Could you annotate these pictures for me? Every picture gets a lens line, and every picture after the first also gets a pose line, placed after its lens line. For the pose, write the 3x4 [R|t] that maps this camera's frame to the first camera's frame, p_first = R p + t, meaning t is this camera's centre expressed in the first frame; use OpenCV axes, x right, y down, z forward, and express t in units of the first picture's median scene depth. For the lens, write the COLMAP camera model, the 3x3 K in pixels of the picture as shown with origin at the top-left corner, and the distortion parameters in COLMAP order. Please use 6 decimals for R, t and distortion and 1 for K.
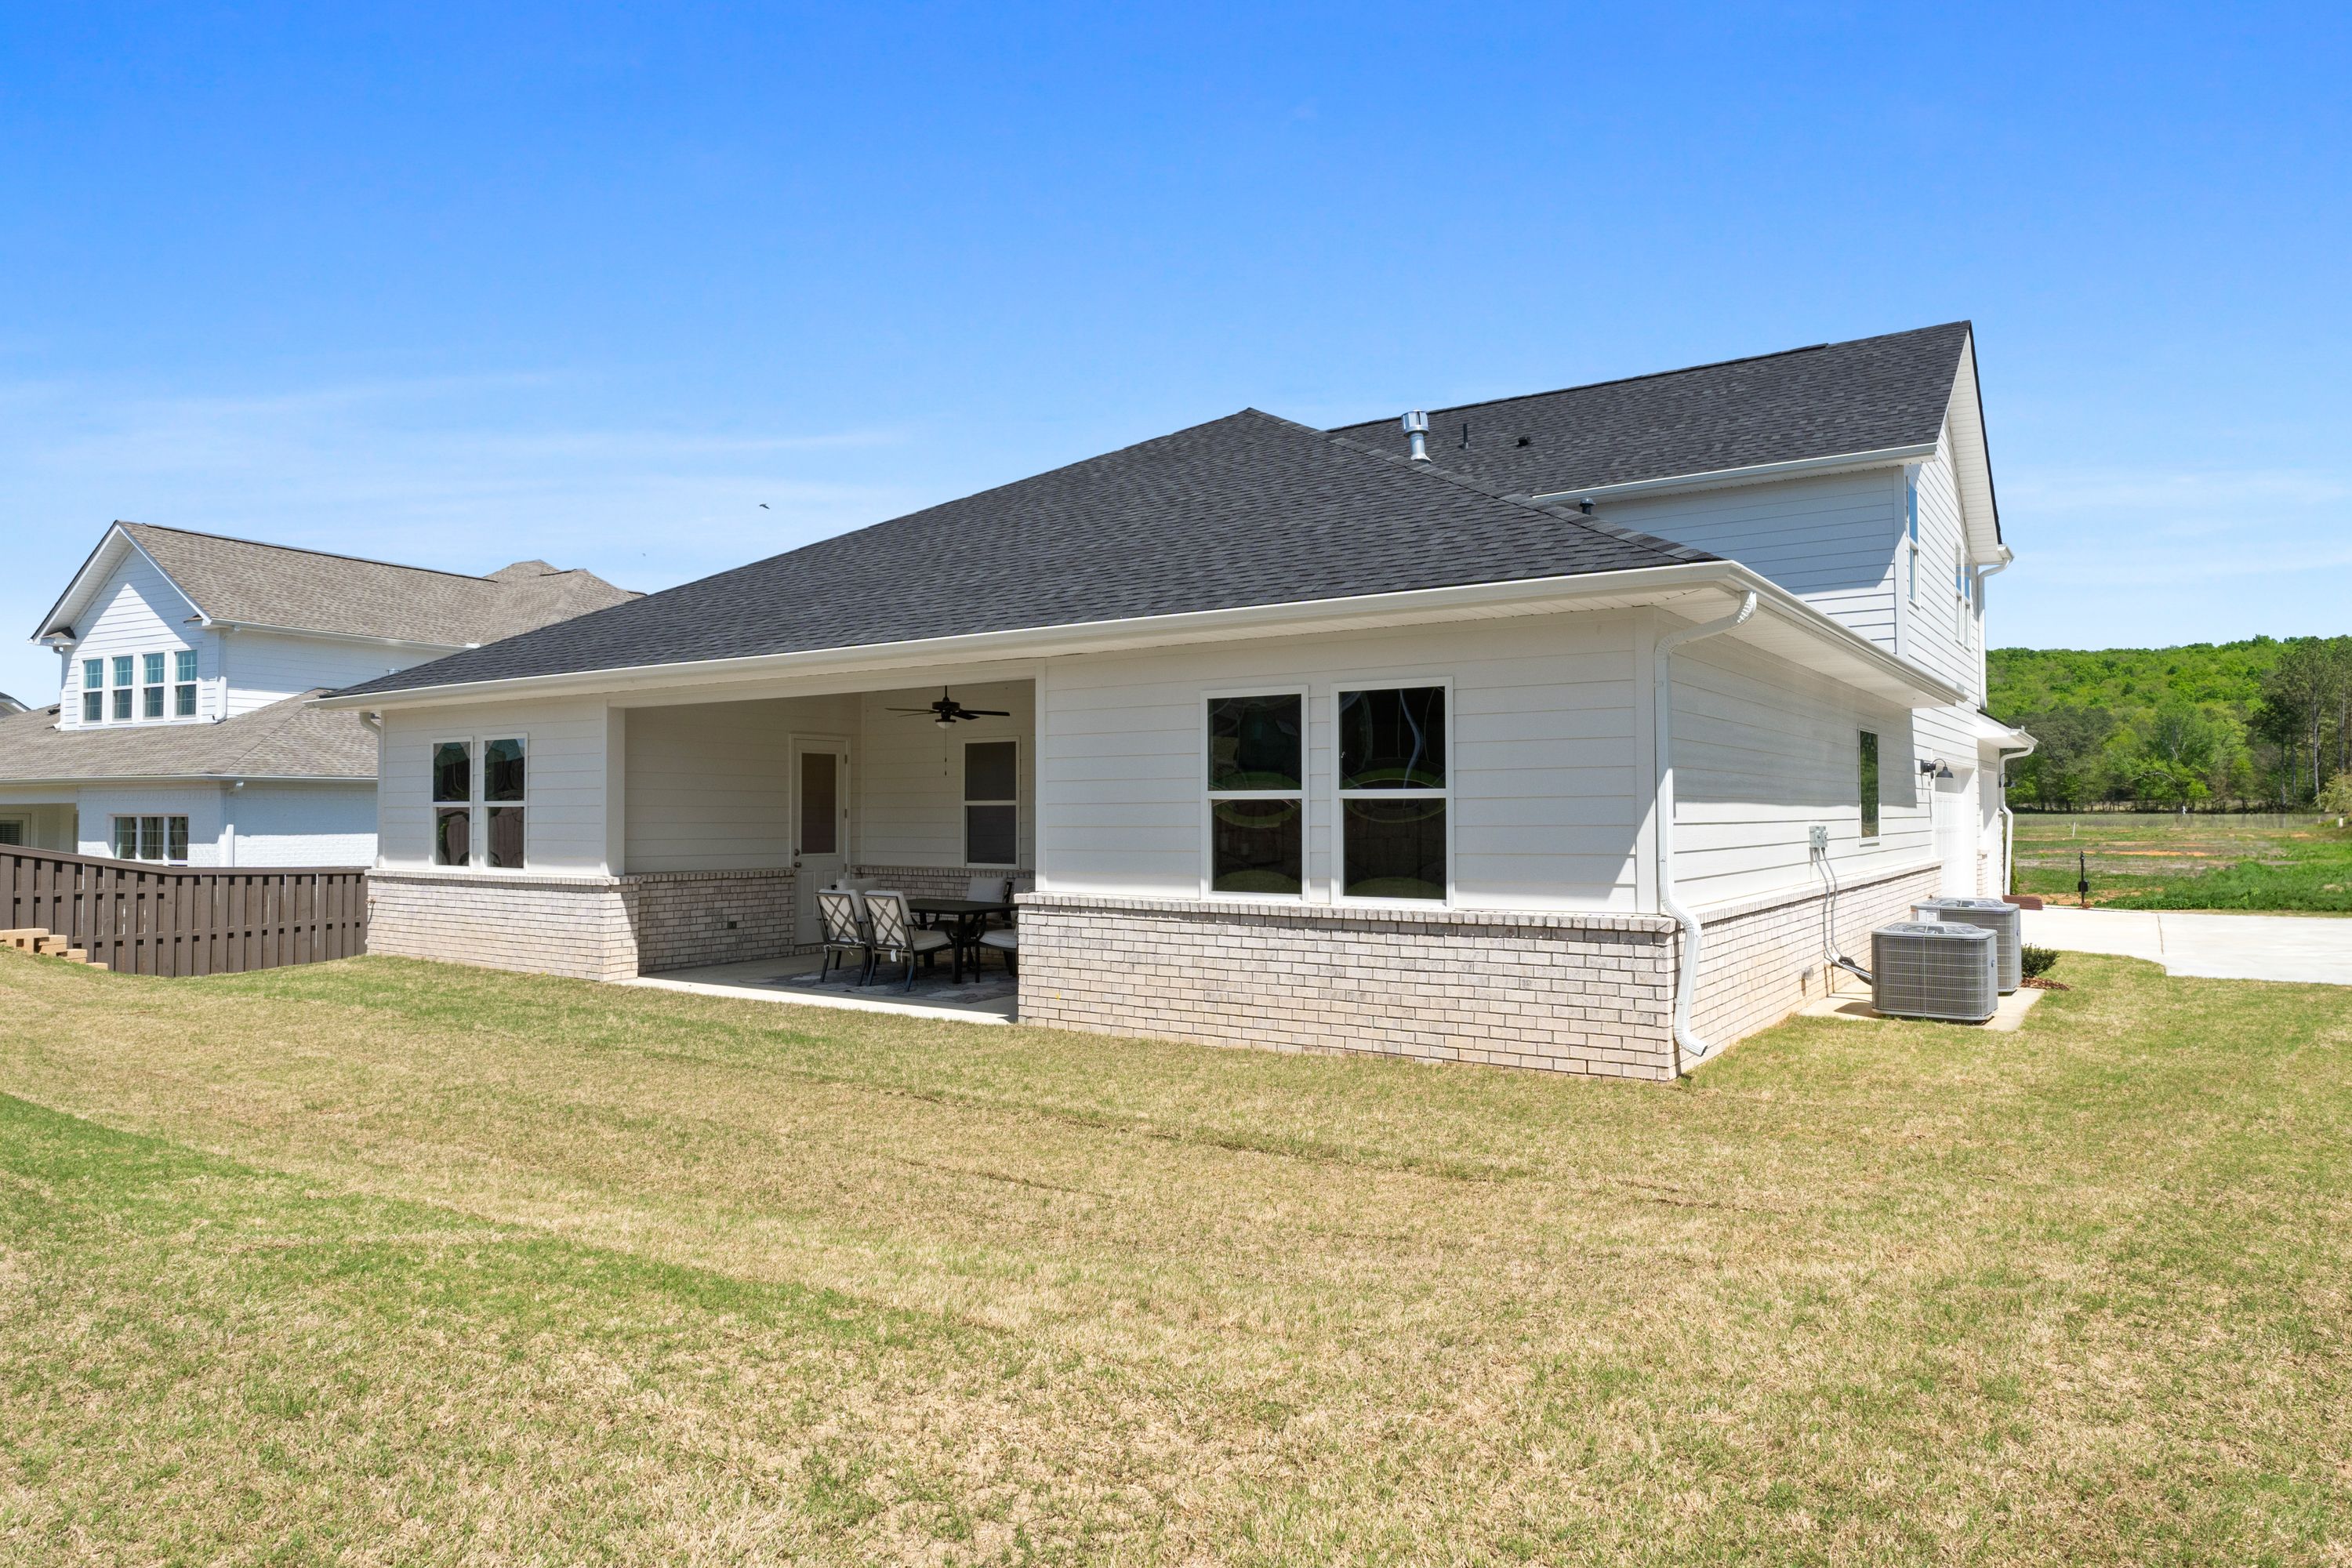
lens RADIAL K [[1507.8, 0, 1202.5], [0, 1507.8, 785.7], [0, 0, 1]] dist [-0.004117, -0.002616]
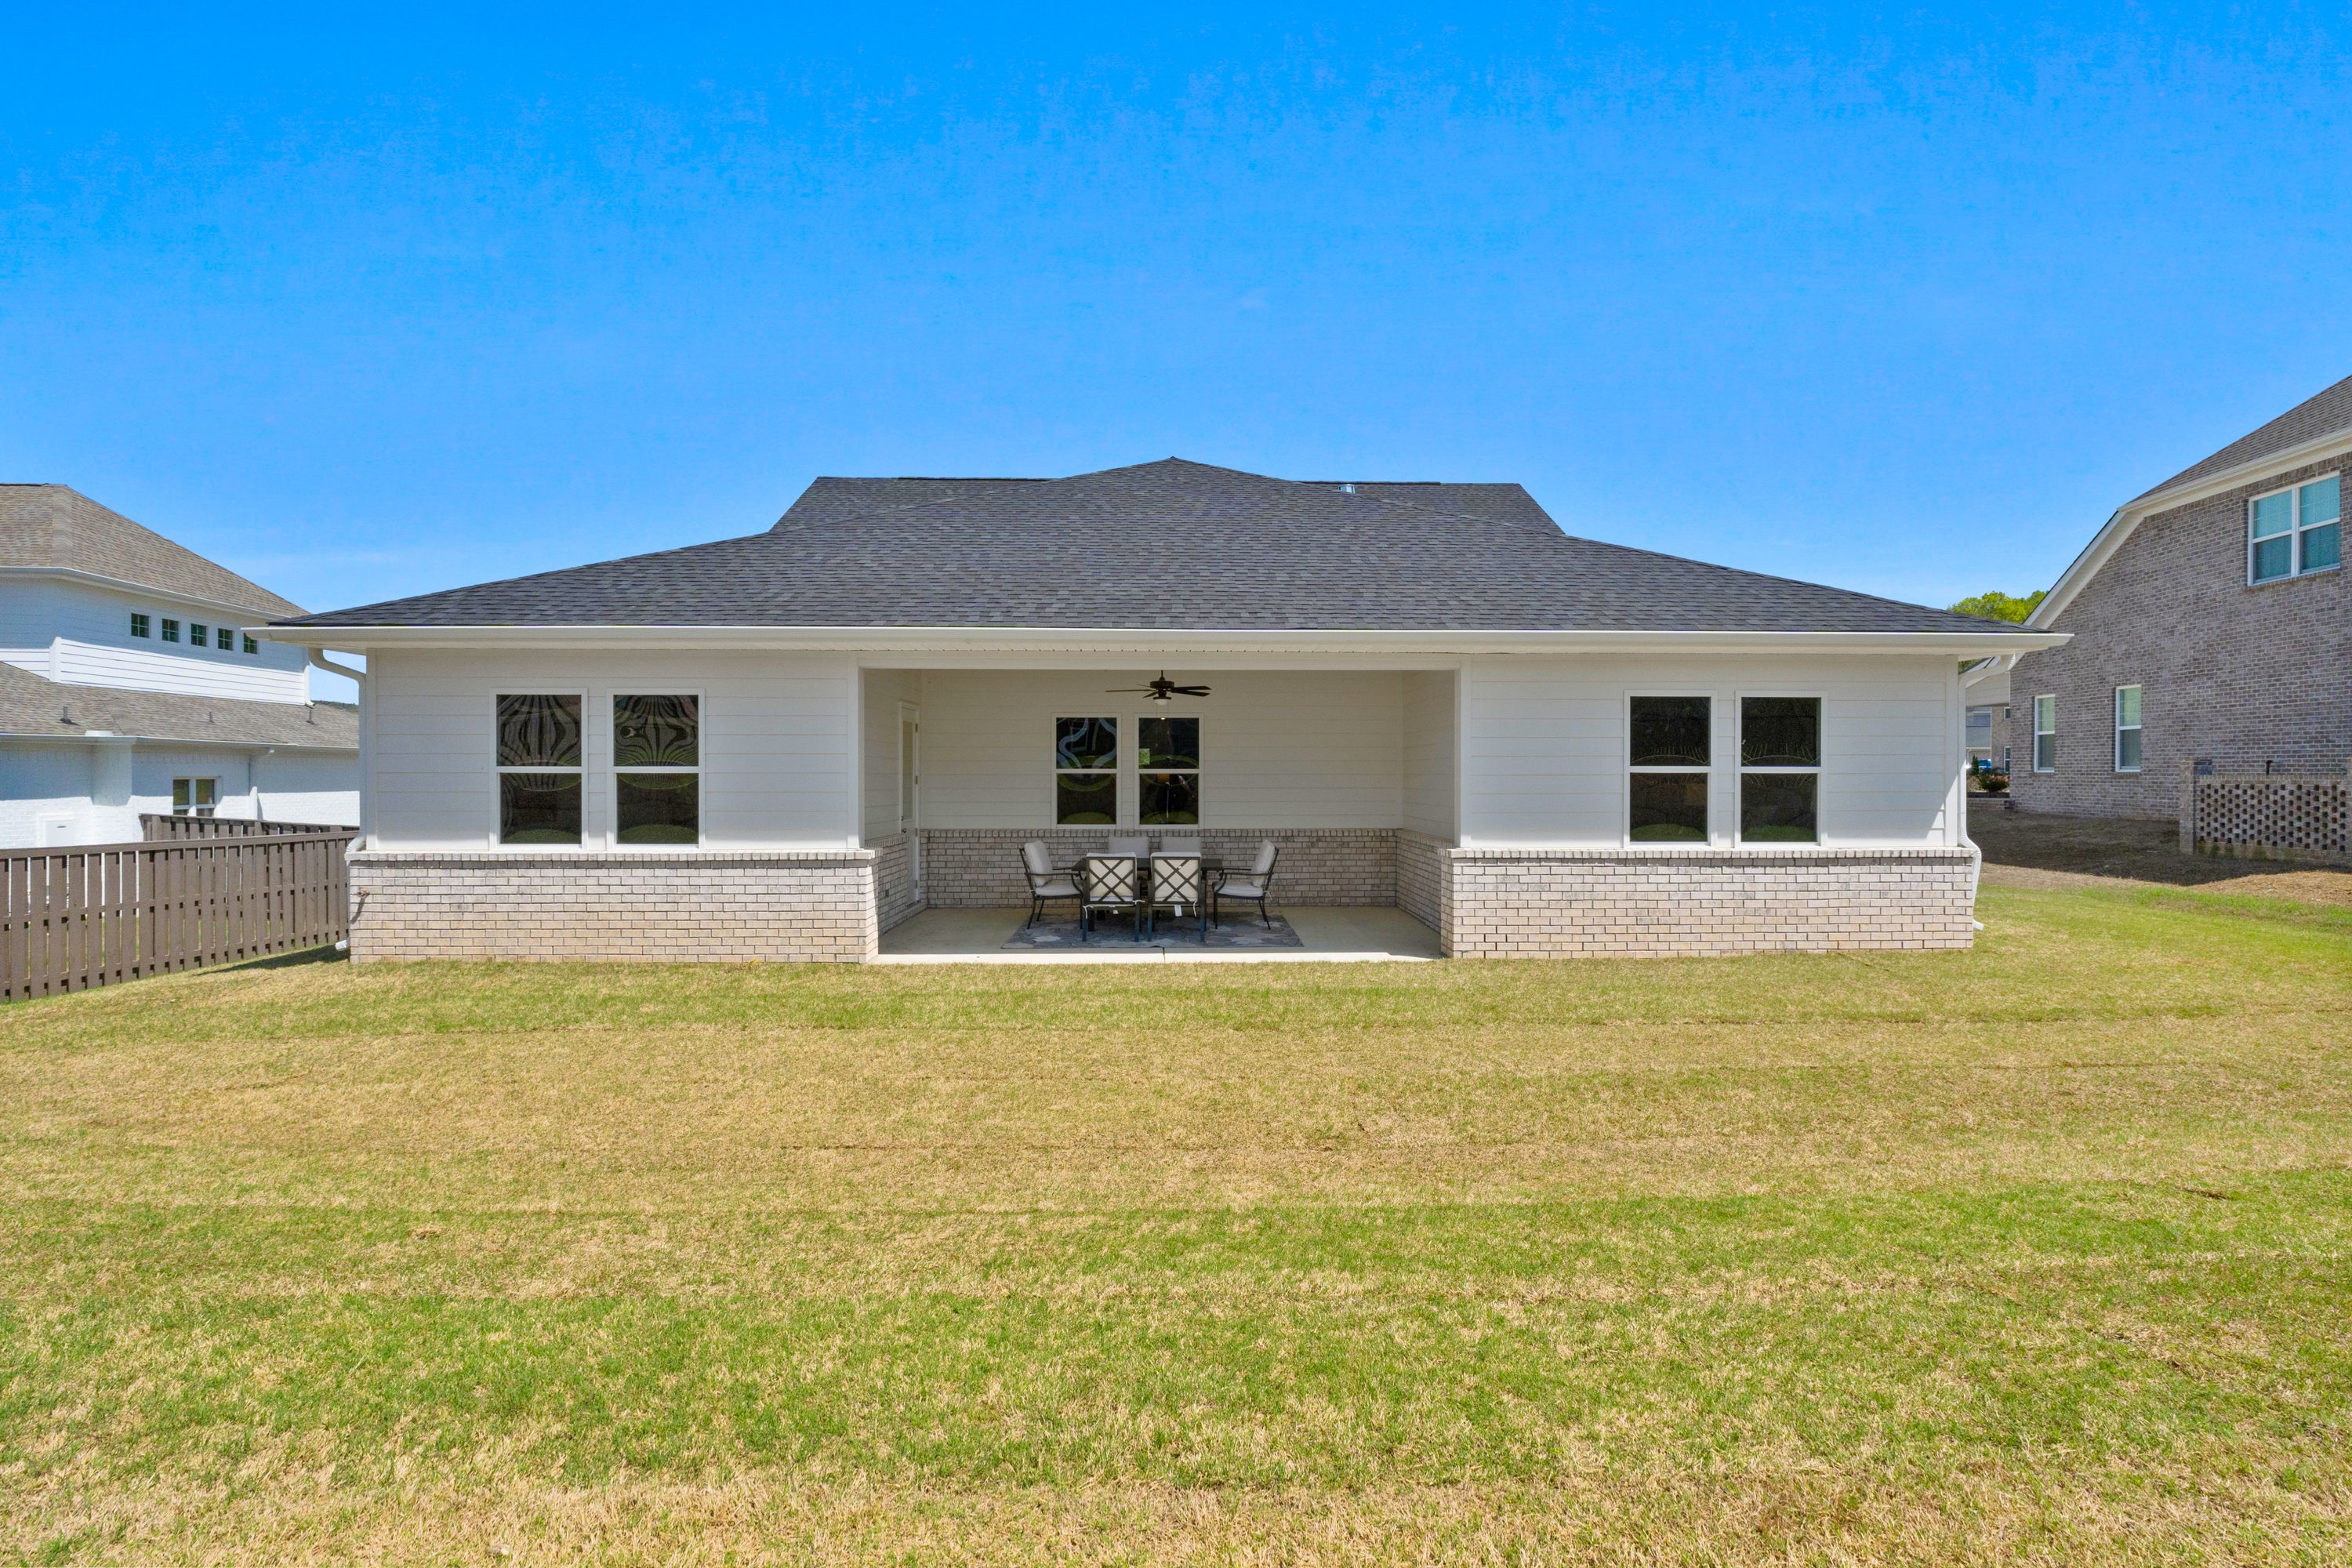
lens RADIAL K [[950.4, 0, 1221.7], [0, 950.4, 789.4], [0, 0, 1]] dist [-0.008646, -0.000012]
pose [[0.797541, -0.000555, 0.603264, -0.740189], [-0.013705, 0.999725, 0.019039, 0.012197], [-0.603109, -0.023452, 0.797314, 0.522246]]
